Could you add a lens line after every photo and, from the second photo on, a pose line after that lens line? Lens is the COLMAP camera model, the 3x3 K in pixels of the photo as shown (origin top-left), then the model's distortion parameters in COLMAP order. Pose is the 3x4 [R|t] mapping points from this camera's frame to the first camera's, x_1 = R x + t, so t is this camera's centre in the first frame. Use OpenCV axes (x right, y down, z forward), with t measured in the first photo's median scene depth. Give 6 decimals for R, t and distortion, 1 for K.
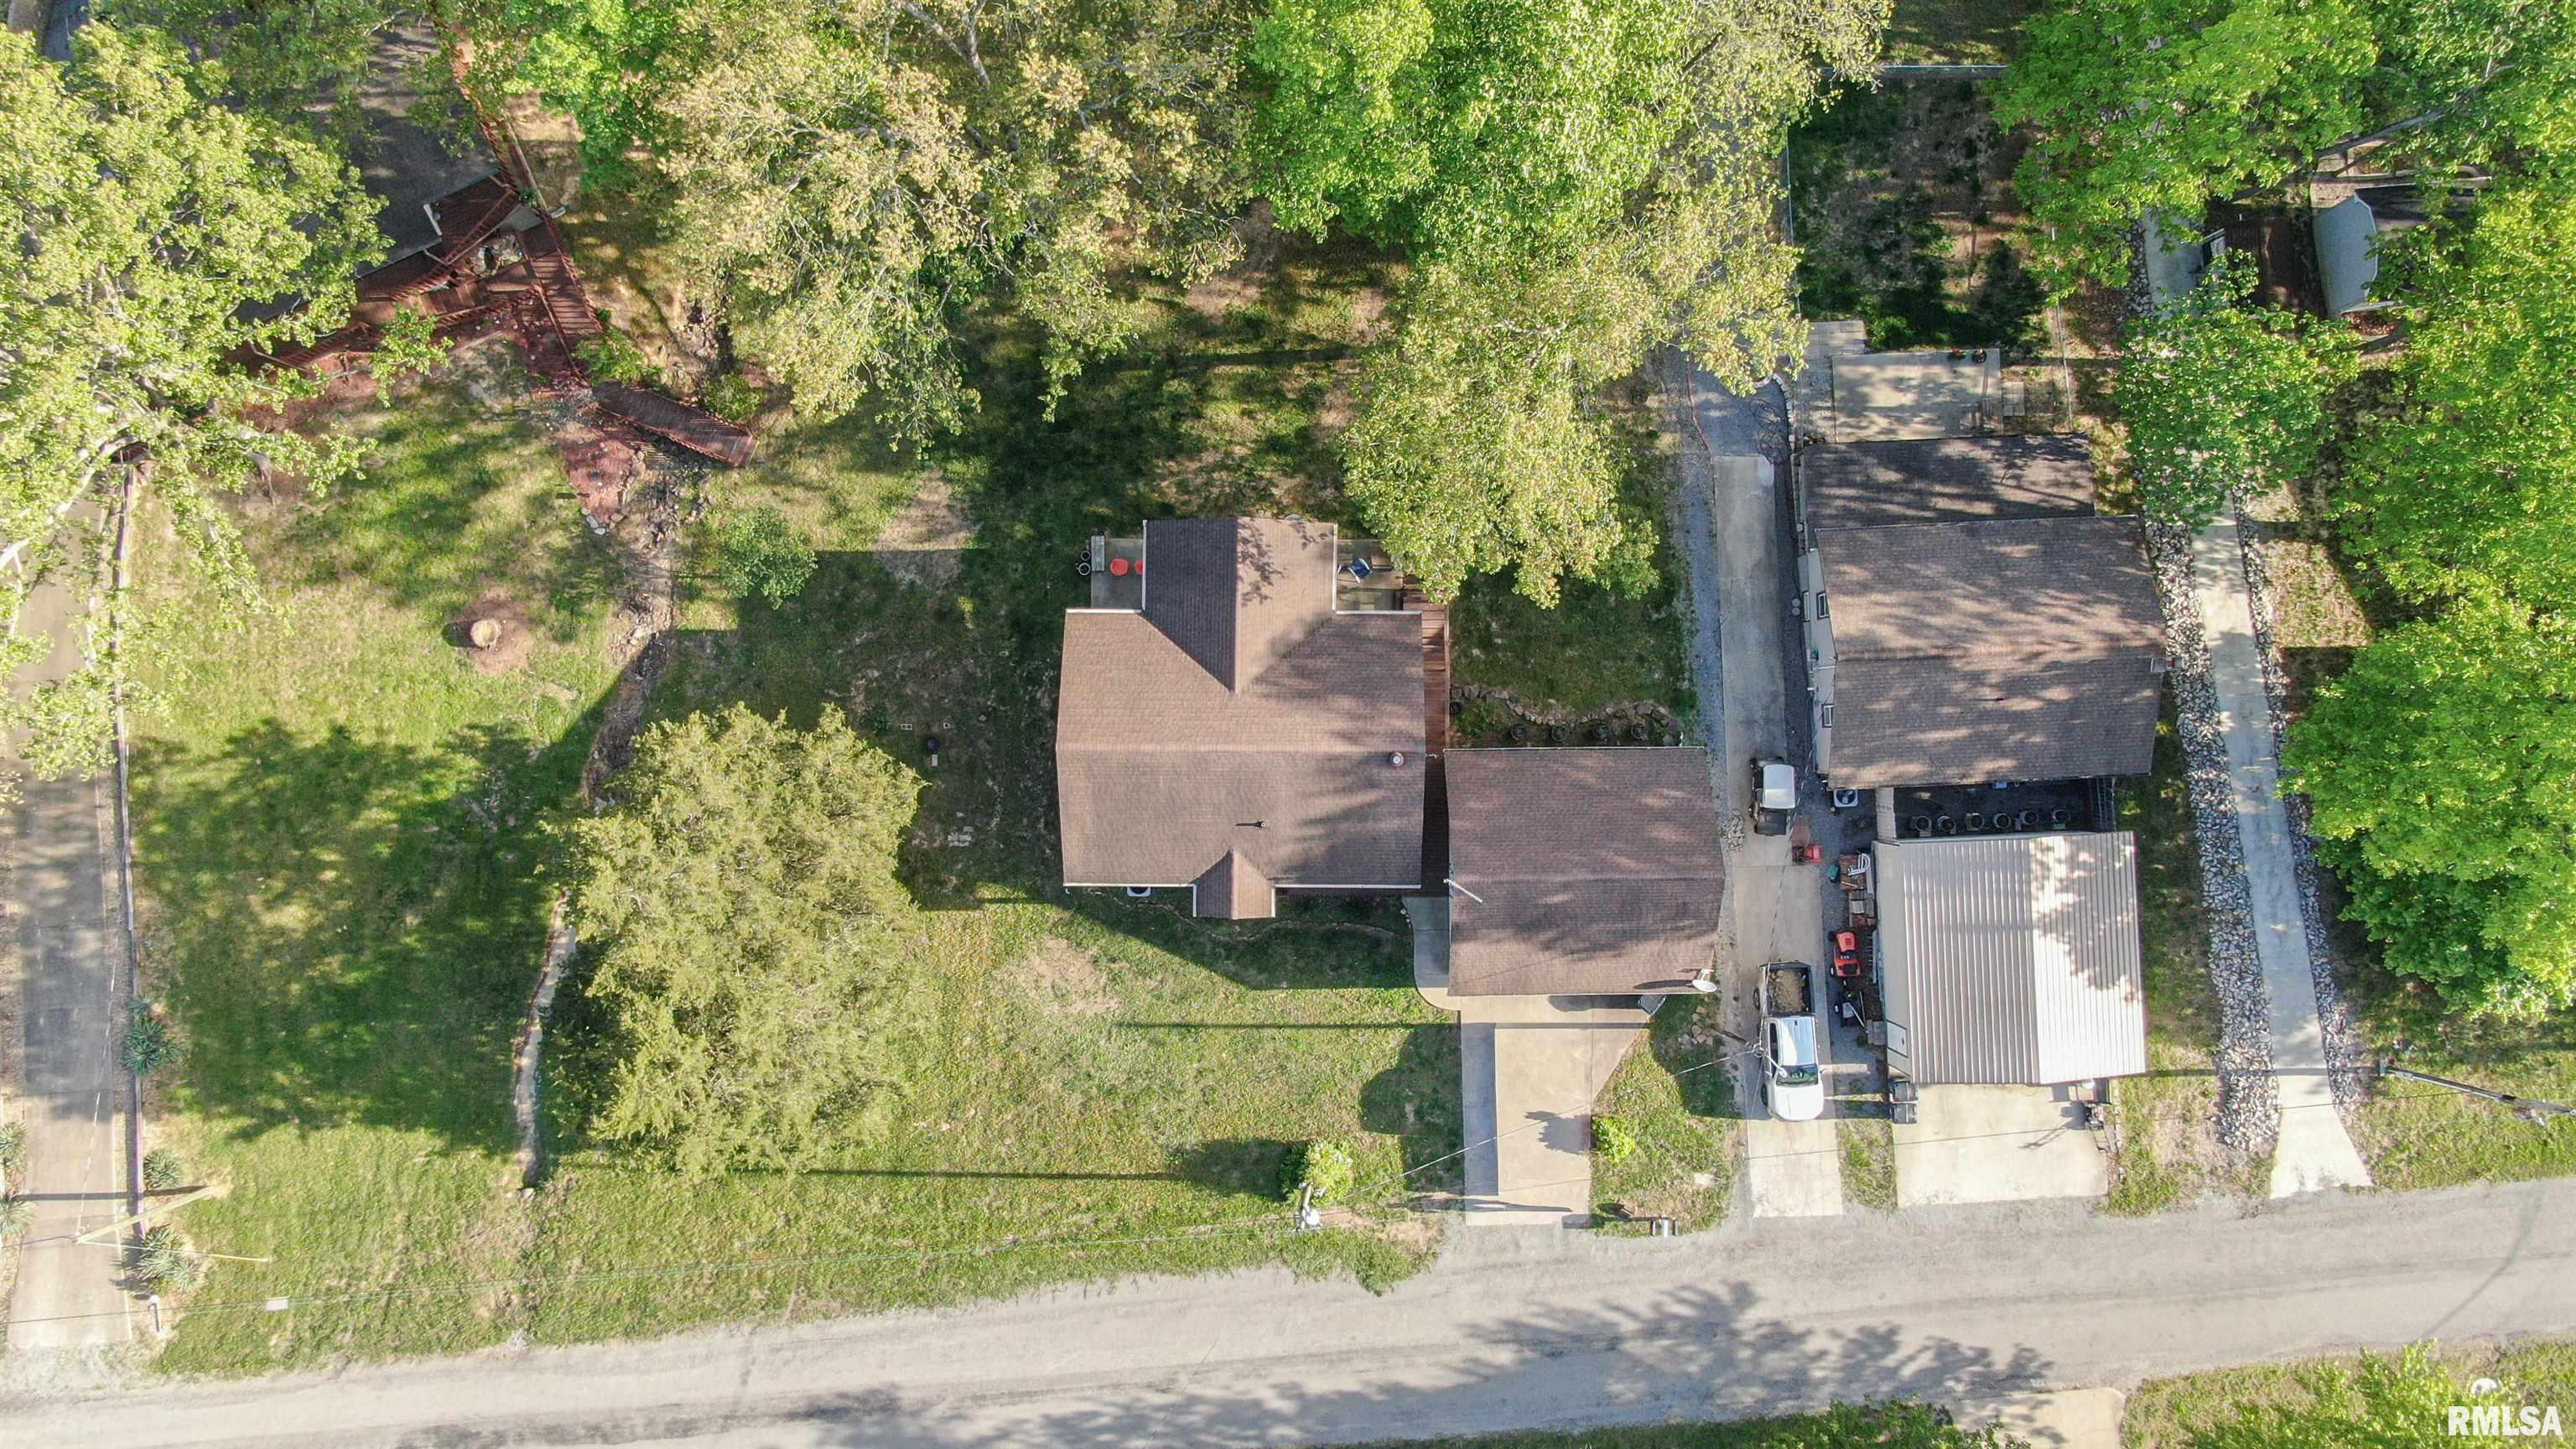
lens RADIAL K [[1858.3, 0, 1287.8], [0, 1858.3, 729.3], [0, 0, 1]] dist [-0.019998, 0.009479]
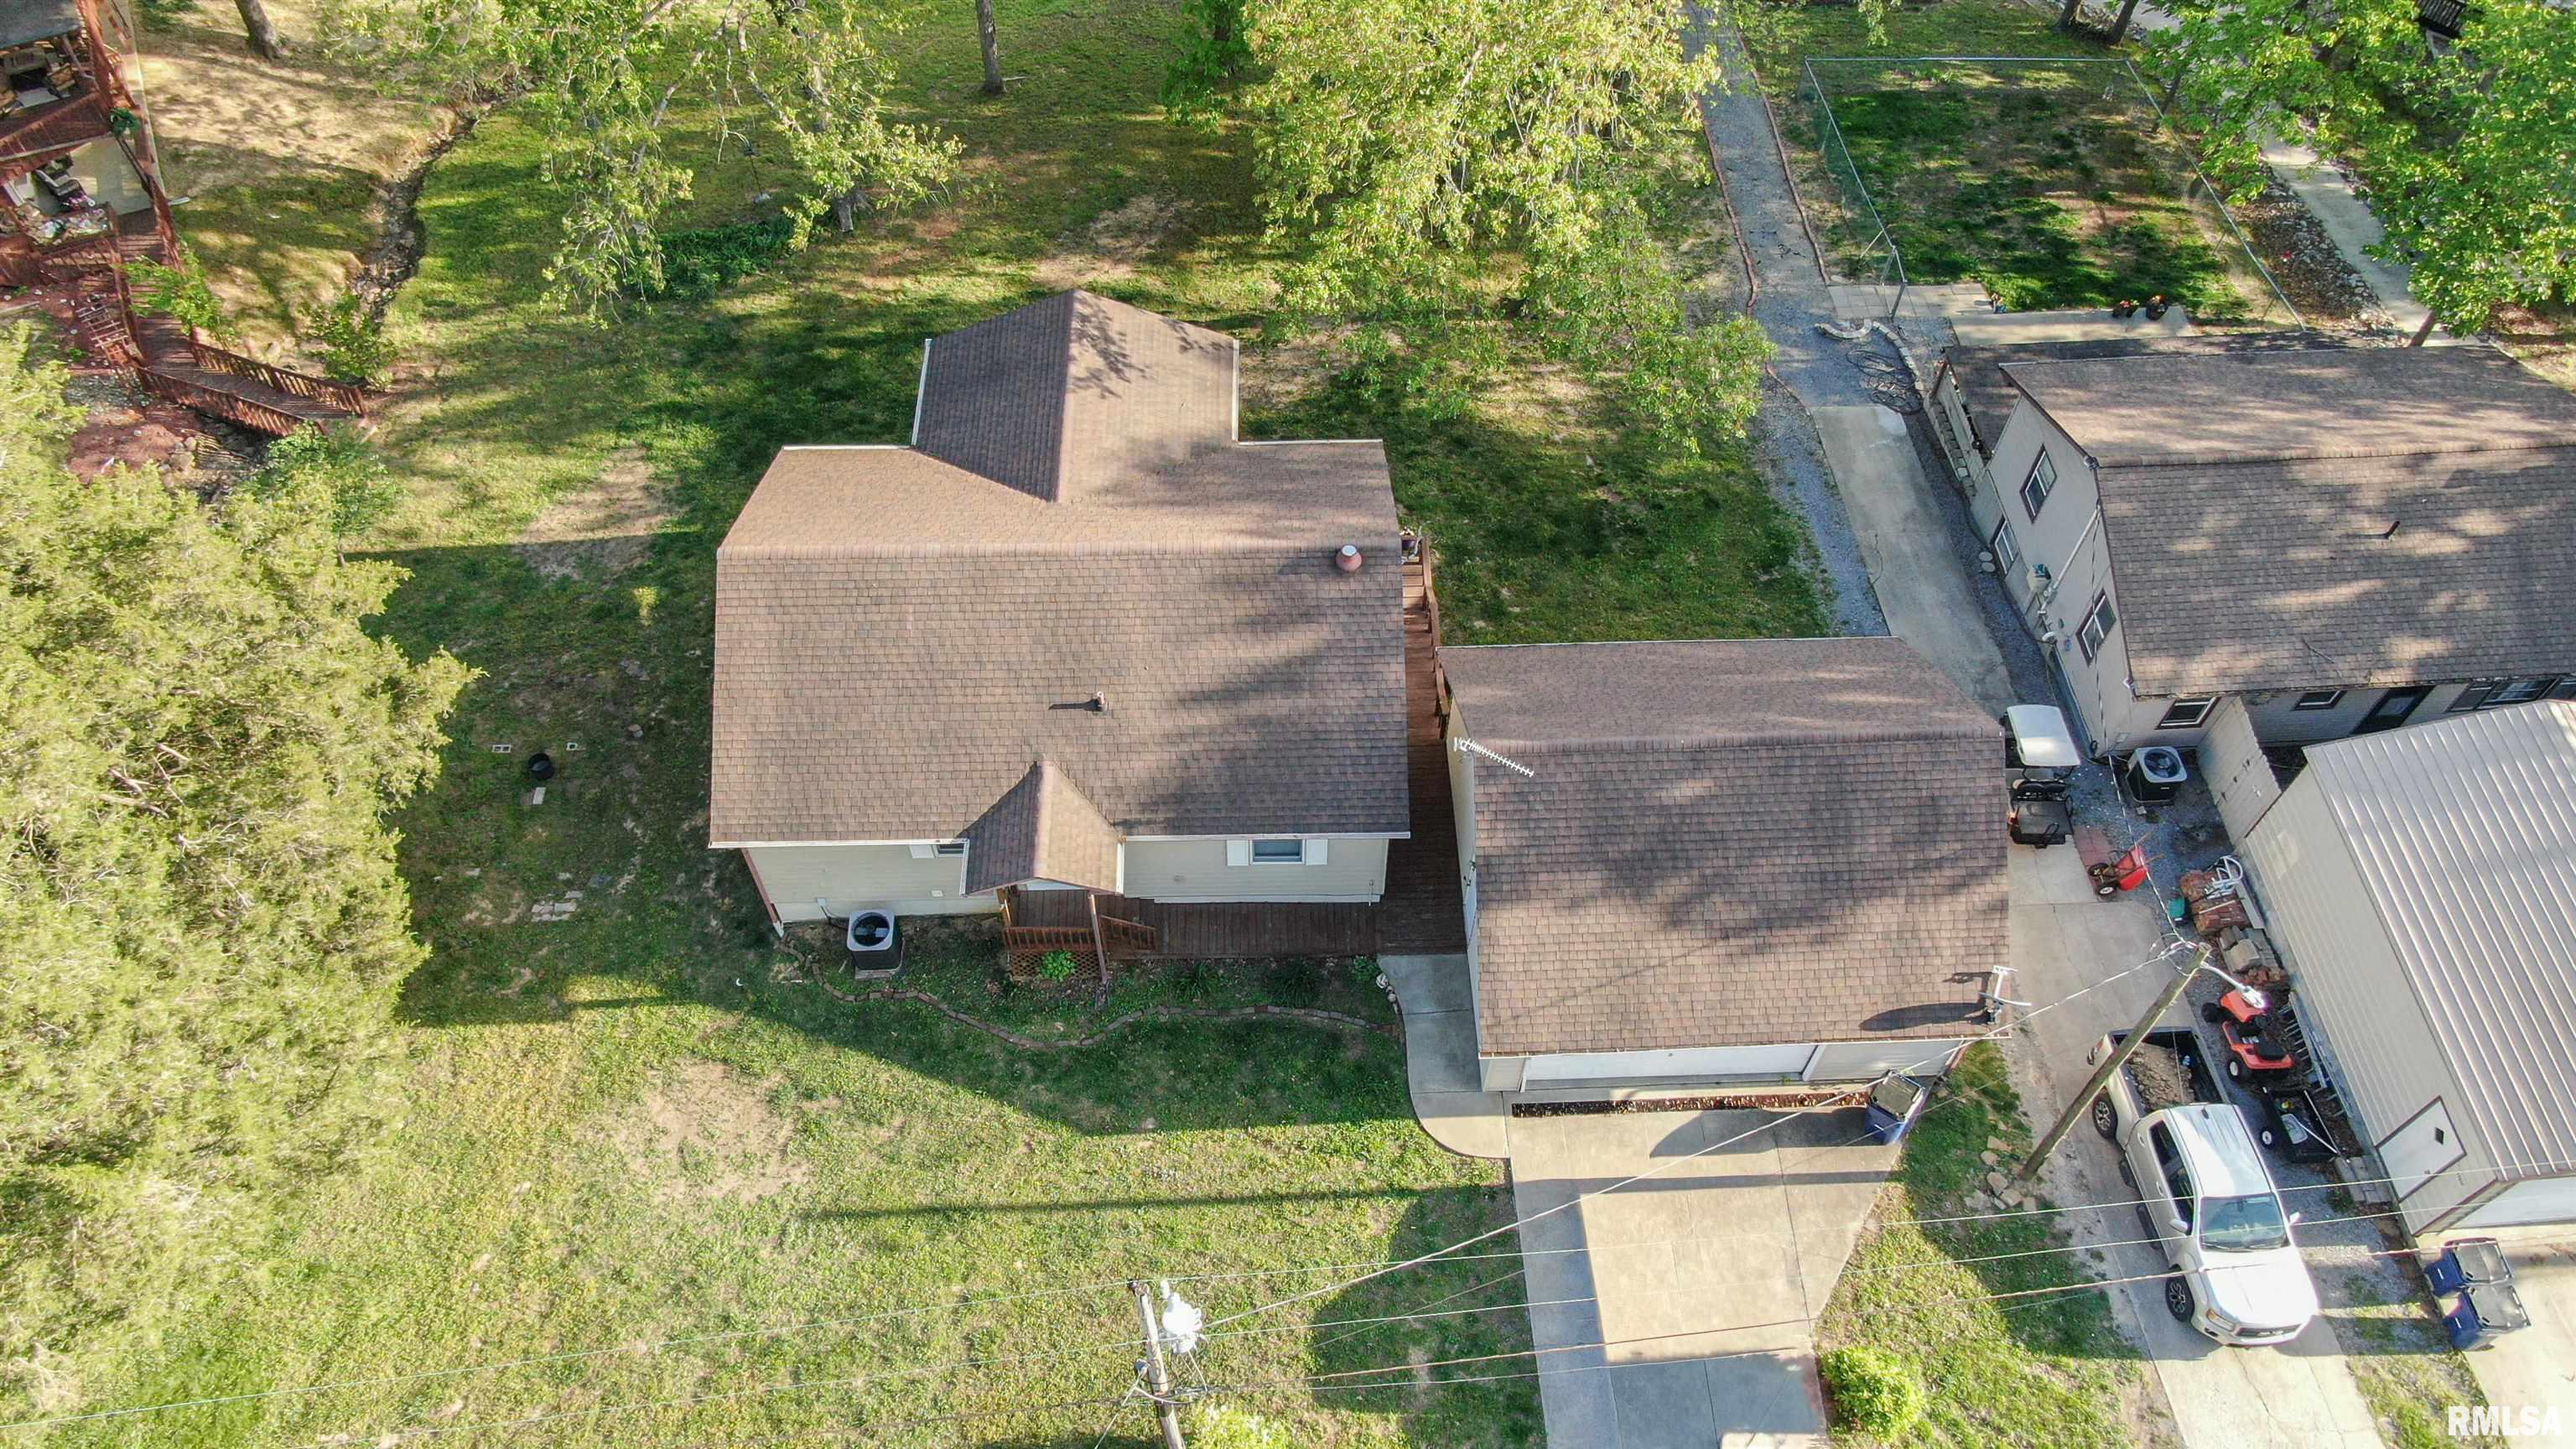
lens RADIAL K [[1858.3, 0, 1290.9], [0, 1858.3, 704.9], [0, 0, 1]] dist [-0.019998, 0.009479]
pose [[0.999568, -0.017257, 0.023777, 0.026031], [0.027604, 0.828722, -0.558979, 0.323009], [-0.010058, 0.559394, 0.828841, 0.529110]]
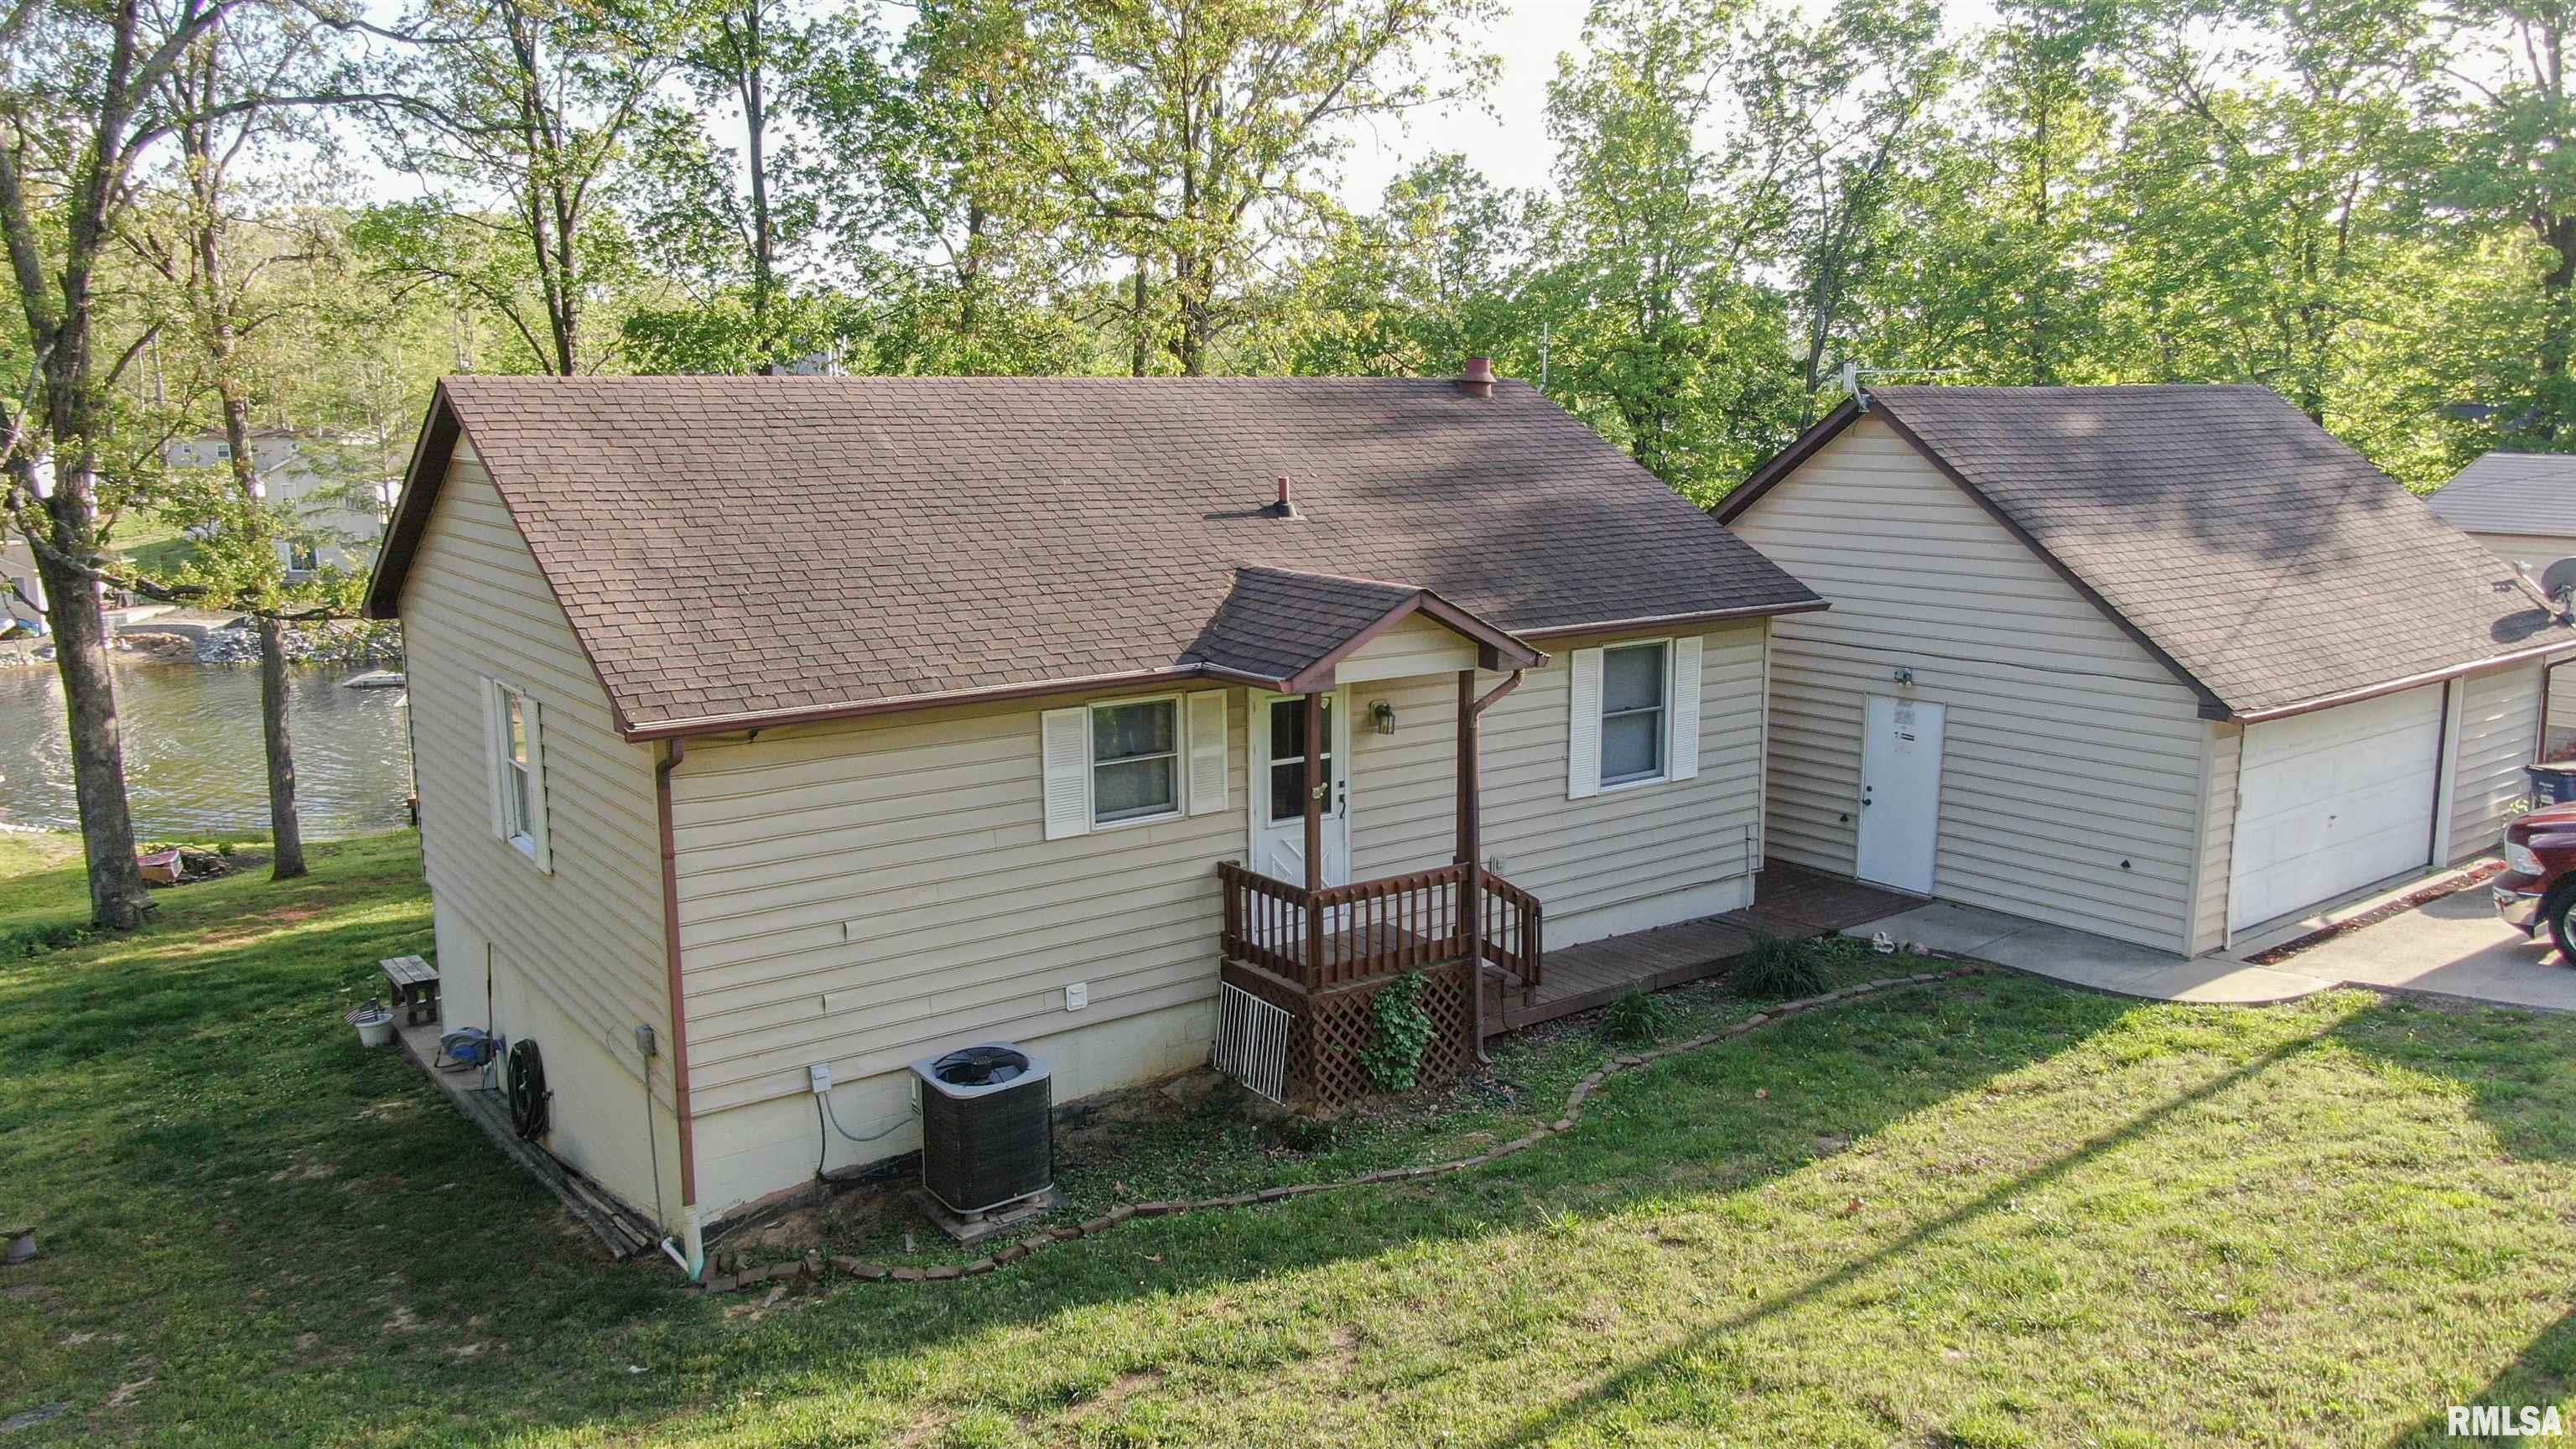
lens RADIAL K [[1858.3, 0, 1297.3], [0, 1858.3, 725.4], [0, 0, 1]] dist [-0.019998, 0.009479]
pose [[0.801035, -0.103596, 0.589585, -0.168145], [0.598616, 0.136509, -0.789319, 0.260567], [0.001287, 0.985207, 0.171363, 0.920169]]
